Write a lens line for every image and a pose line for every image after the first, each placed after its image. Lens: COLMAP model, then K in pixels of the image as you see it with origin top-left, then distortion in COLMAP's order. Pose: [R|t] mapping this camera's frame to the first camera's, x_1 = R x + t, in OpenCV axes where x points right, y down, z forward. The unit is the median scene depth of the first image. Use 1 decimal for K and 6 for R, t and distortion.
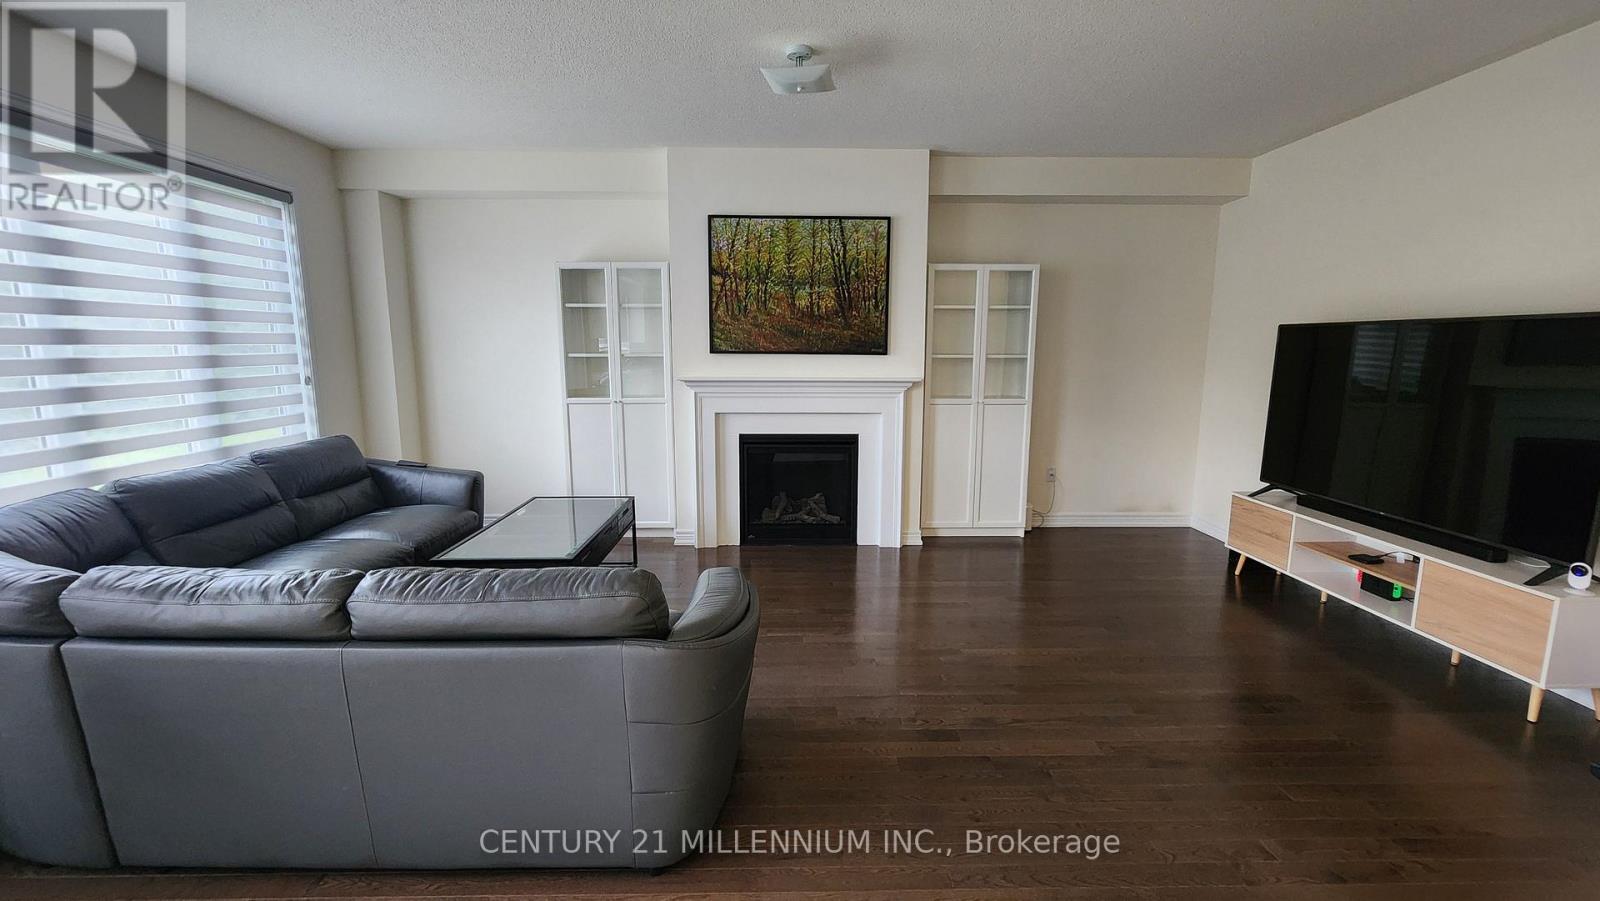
lens RADIAL K [[660.8, 0, 801.8], [0, 660.8, 442.1], [0, 0, 1]] dist [-0.001876, -0.000090]
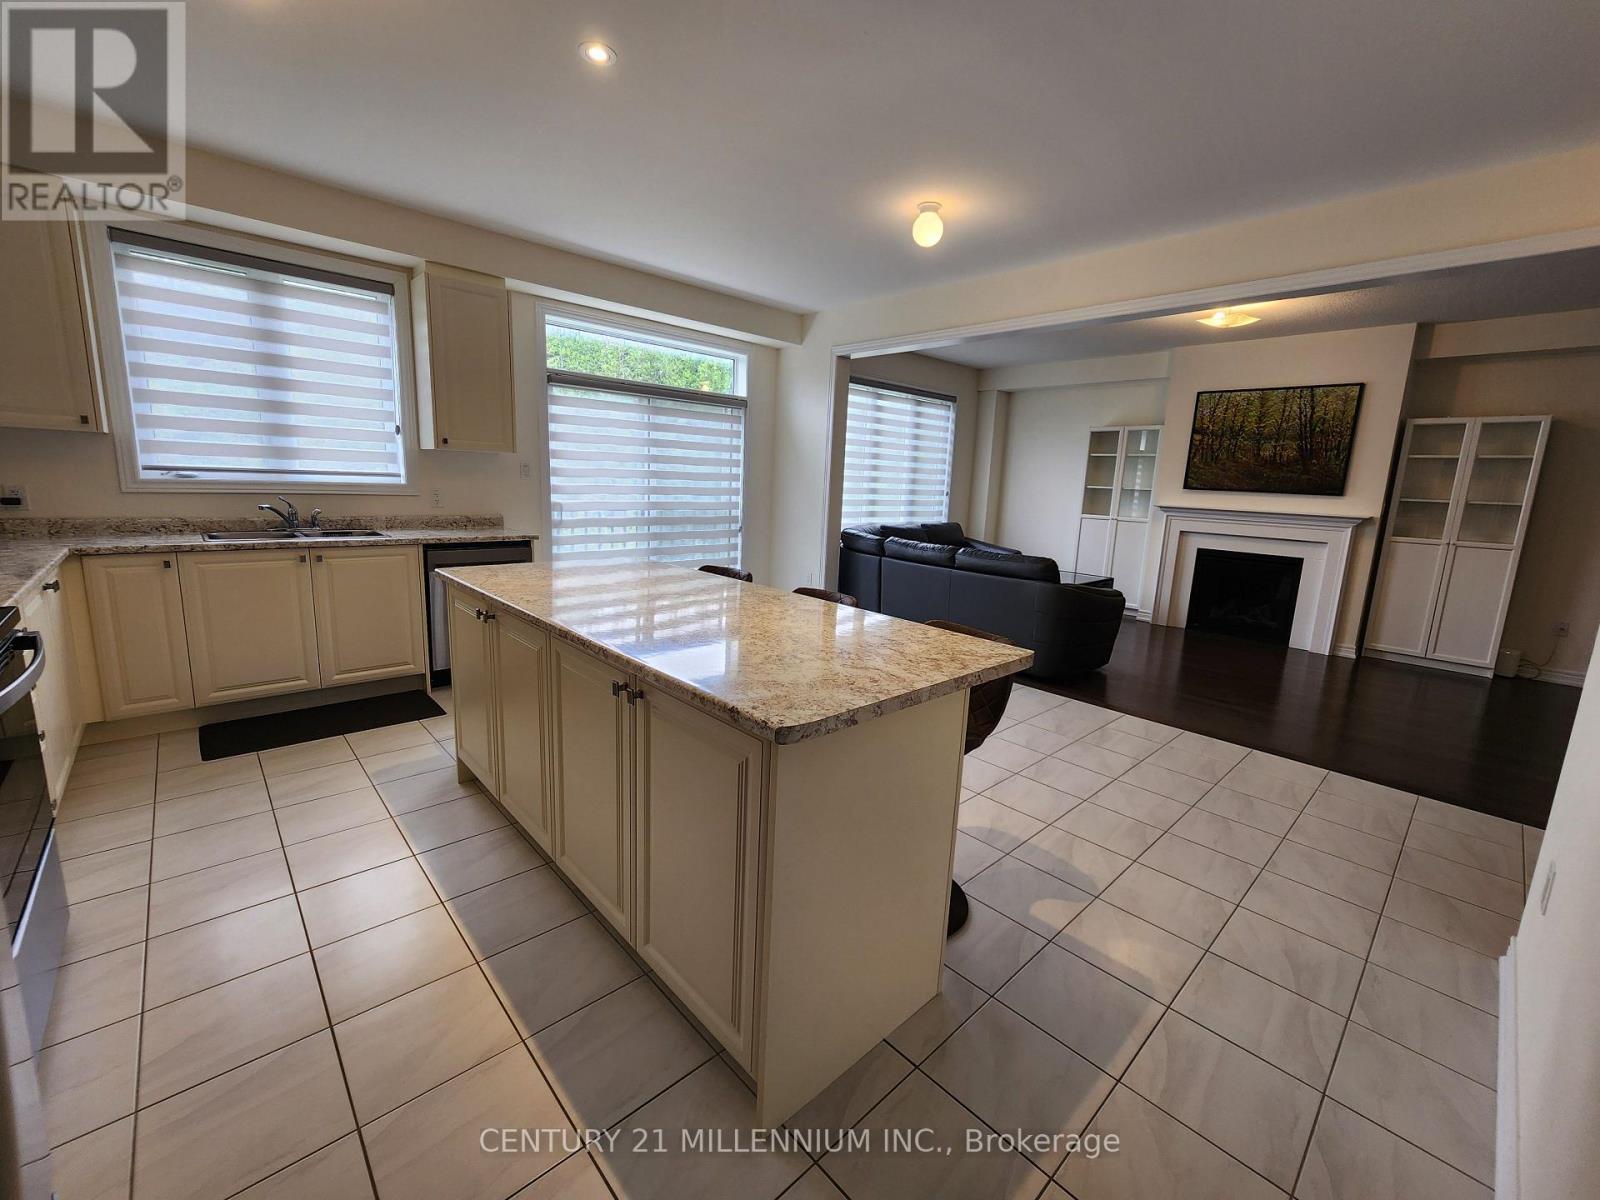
lens RADIAL K [[658.7, 0, 797.8], [0, 658.7, 594.4], [0, 0, 1]] dist [0.000891, 0.000284]
pose [[0.663624, 0.156704, -0.731469, 0.388471], [-0.147837, 0.986001, 0.077109, 0.104926], [0.733313, 0.056967, 0.677500, -0.566885]]
